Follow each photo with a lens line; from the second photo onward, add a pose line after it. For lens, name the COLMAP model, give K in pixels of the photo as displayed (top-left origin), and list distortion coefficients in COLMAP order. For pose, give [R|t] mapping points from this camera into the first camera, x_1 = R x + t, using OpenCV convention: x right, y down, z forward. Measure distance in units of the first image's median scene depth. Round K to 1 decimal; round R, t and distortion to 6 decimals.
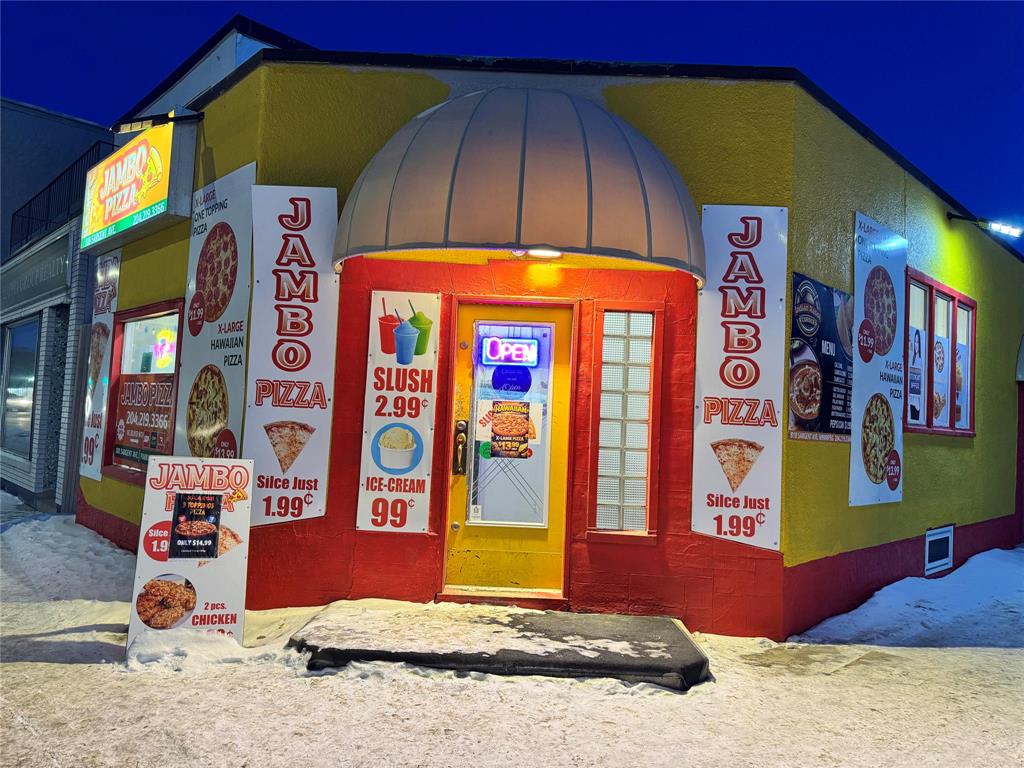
lens RADIAL K [[724.4, 0, 505.7], [0, 724.4, 381.4], [0, 0, 1]] dist [0.056534, -0.066448]
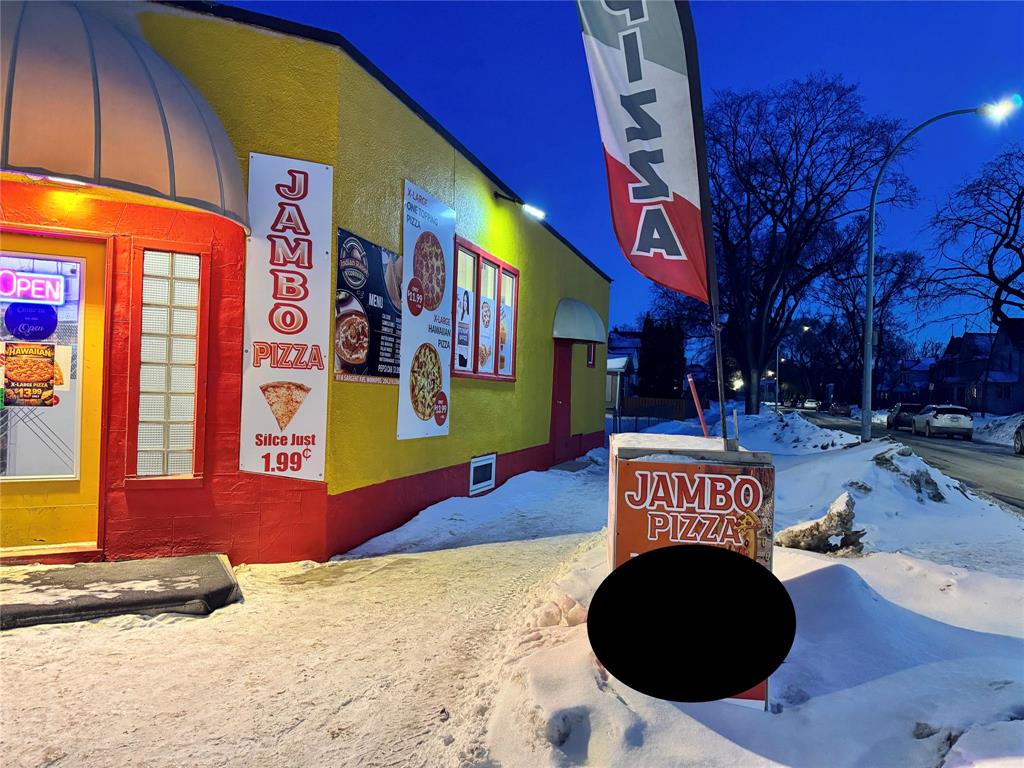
lens RADIAL K [[724.4, 0, 519.1], [0, 724.4, 390.7], [0, 0, 1]] dist [0.056534, -0.066448]
pose [[0.876459, -0.017364, 0.481164, 0.103352], [-0.017102, 0.997596, 0.067153, 0.015028], [-0.481173, -0.067085, 0.874055, -0.094965]]
